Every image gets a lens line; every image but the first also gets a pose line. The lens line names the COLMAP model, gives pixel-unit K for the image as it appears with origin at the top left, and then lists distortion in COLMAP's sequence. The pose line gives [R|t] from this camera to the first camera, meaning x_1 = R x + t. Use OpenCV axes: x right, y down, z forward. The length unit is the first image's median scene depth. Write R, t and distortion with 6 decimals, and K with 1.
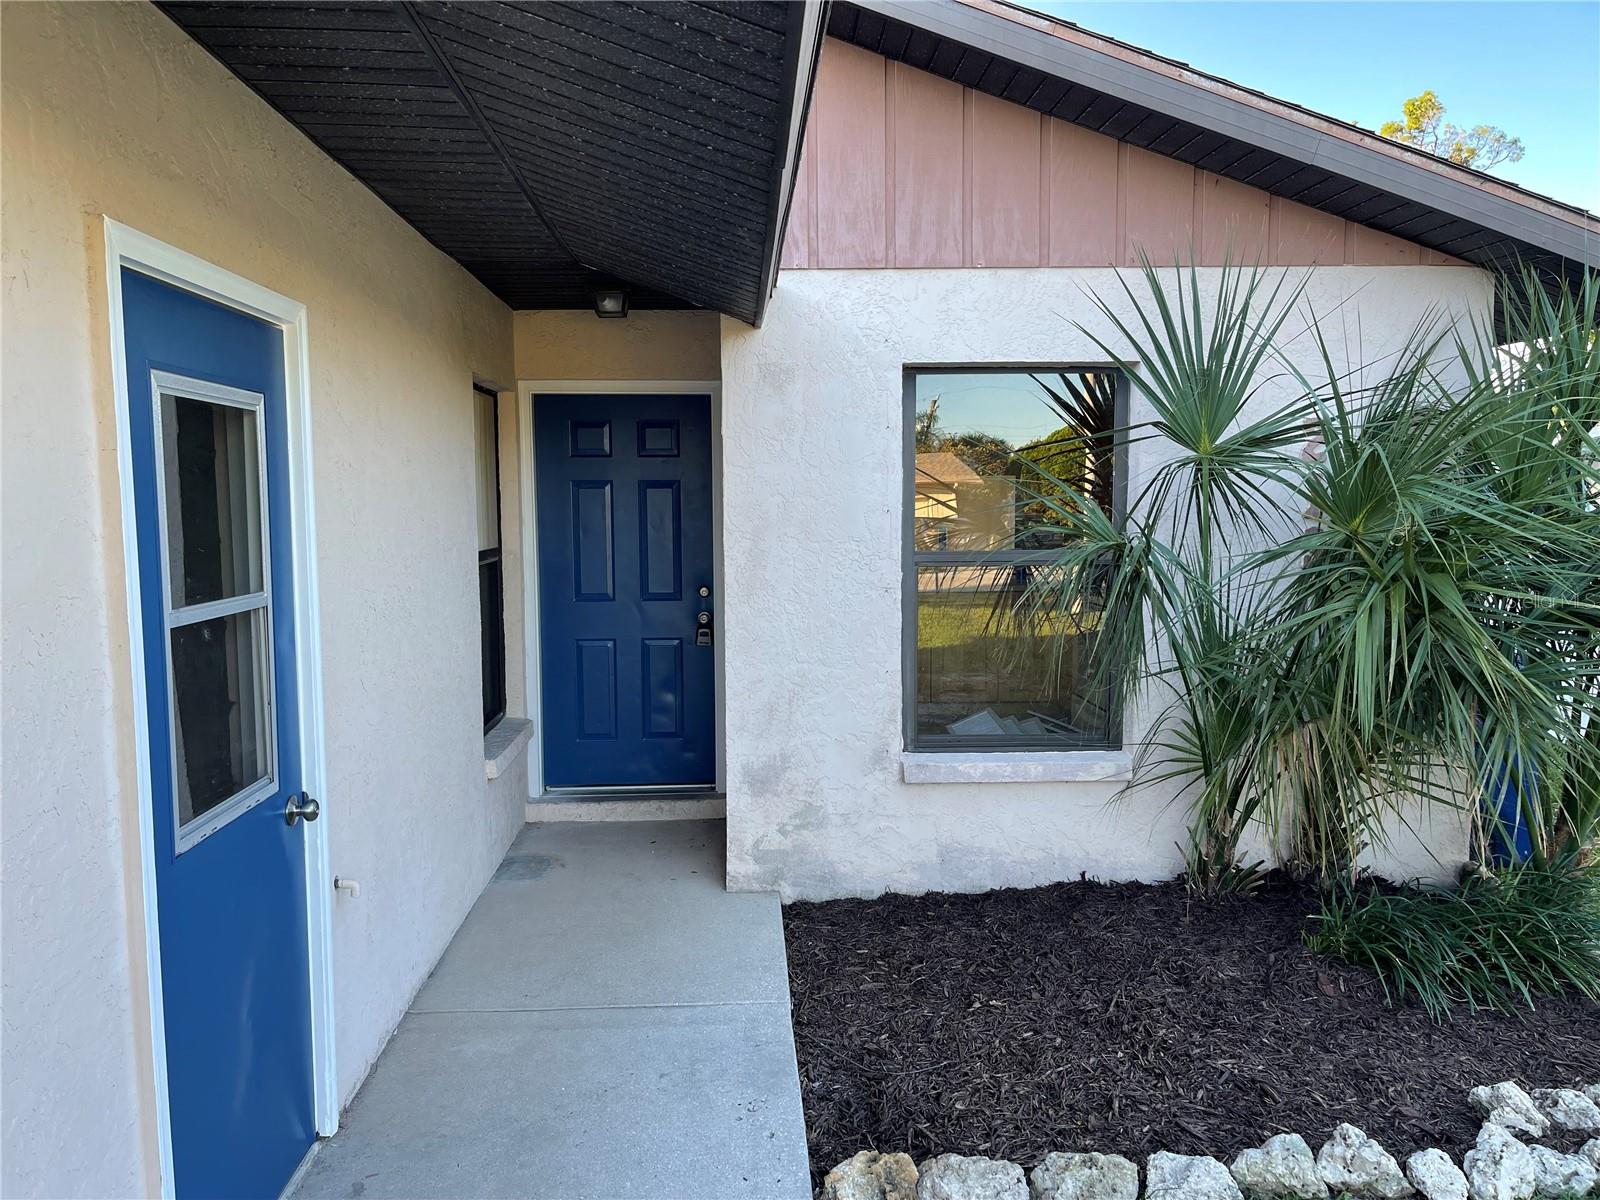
lens RADIAL K [[1194.7, 0, 801.4], [0, 1194.7, 606.8], [0, 0, 1]] dist [0.079581, 0.000454]
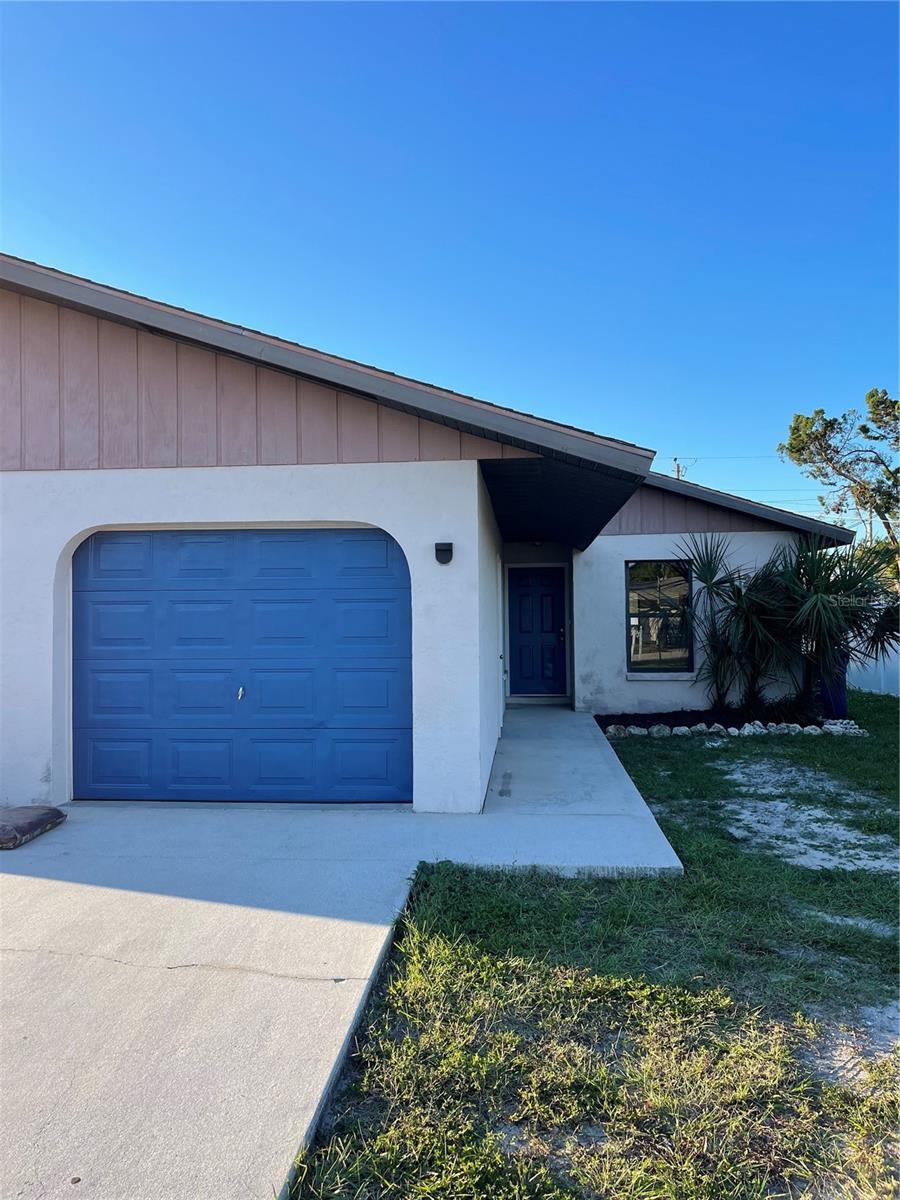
lens RADIAL K [[896.0, 0, 441.9], [0, 896.0, 597.2], [0, 0, 1]] dist [0.079581, 0.000454]
pose [[0.989636, -0.008161, -0.143369, -0.068686], [-0.007259, 0.994264, -0.106705, 0.188158], [0.143417, 0.106639, 0.983900, -1.638090]]
